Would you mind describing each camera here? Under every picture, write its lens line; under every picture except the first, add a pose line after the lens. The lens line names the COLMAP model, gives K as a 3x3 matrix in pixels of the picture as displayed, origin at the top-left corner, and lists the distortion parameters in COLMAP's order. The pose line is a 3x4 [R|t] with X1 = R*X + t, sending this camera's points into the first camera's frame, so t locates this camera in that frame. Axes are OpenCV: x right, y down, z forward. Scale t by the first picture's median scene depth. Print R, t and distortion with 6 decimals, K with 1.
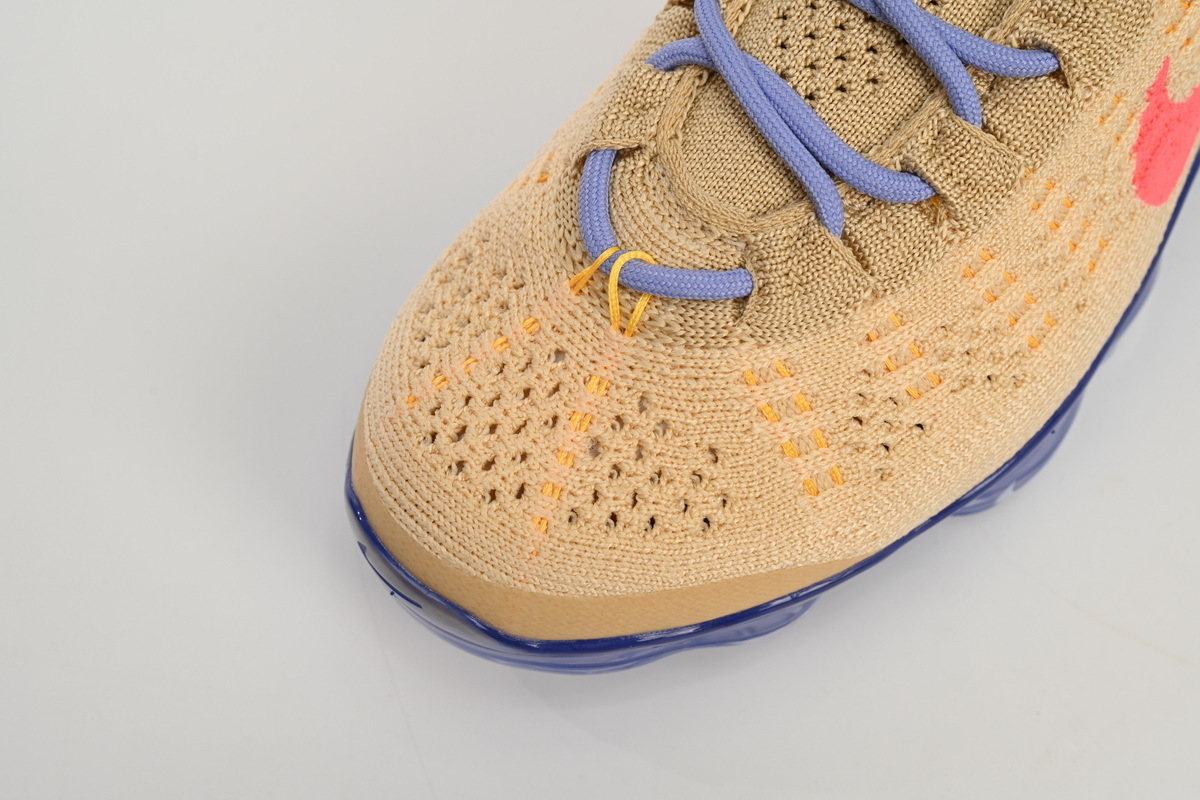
lens RADIAL K [[2129.1, 0, 599.3], [0, 2129.1, 399.3], [0, 0, 1]] dist [0.051443, 0.000000]
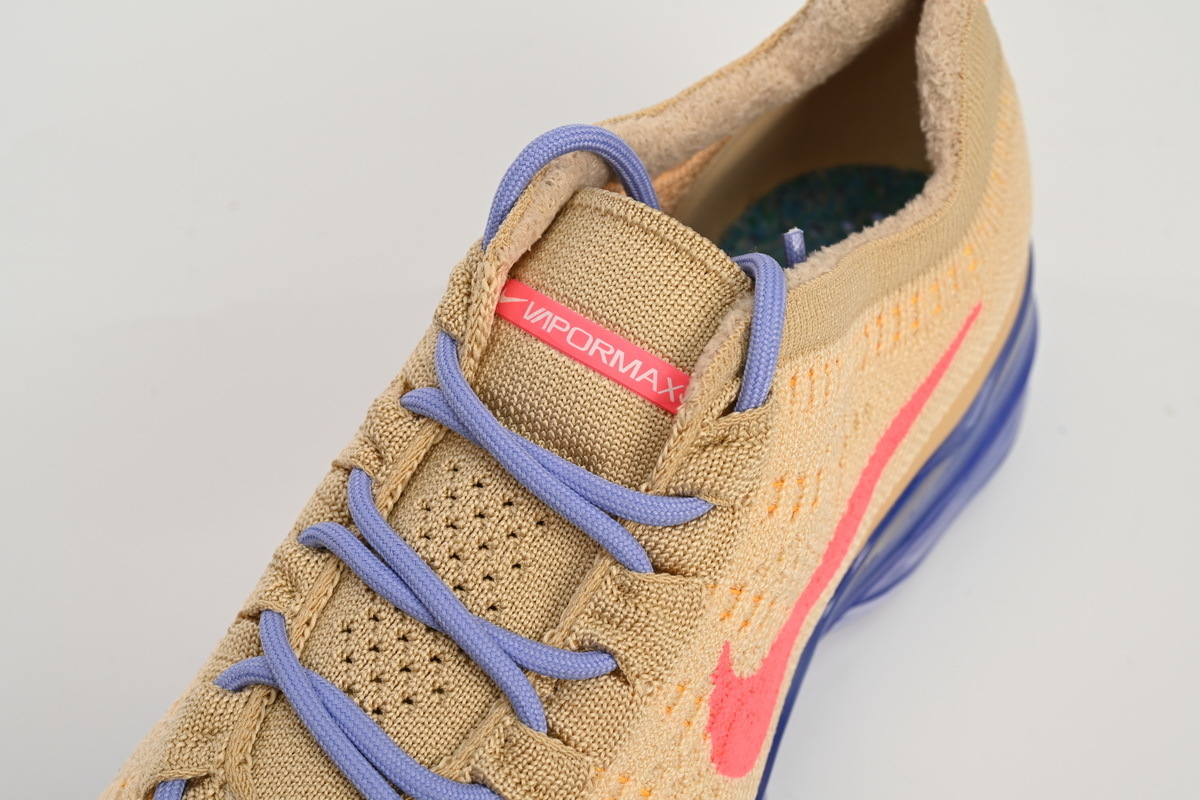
lens RADIAL K [[2129.1, 0, 600.7], [0, 2129.1, 400.5], [0, 0, 1]] dist [0.051443, 0.000000]
pose [[0.991550, -0.068443, 0.110203, 0.102631], [0.086419, 0.982053, -0.167641, -0.108634], [-0.096751, 0.175748, 0.979669, -0.011800]]
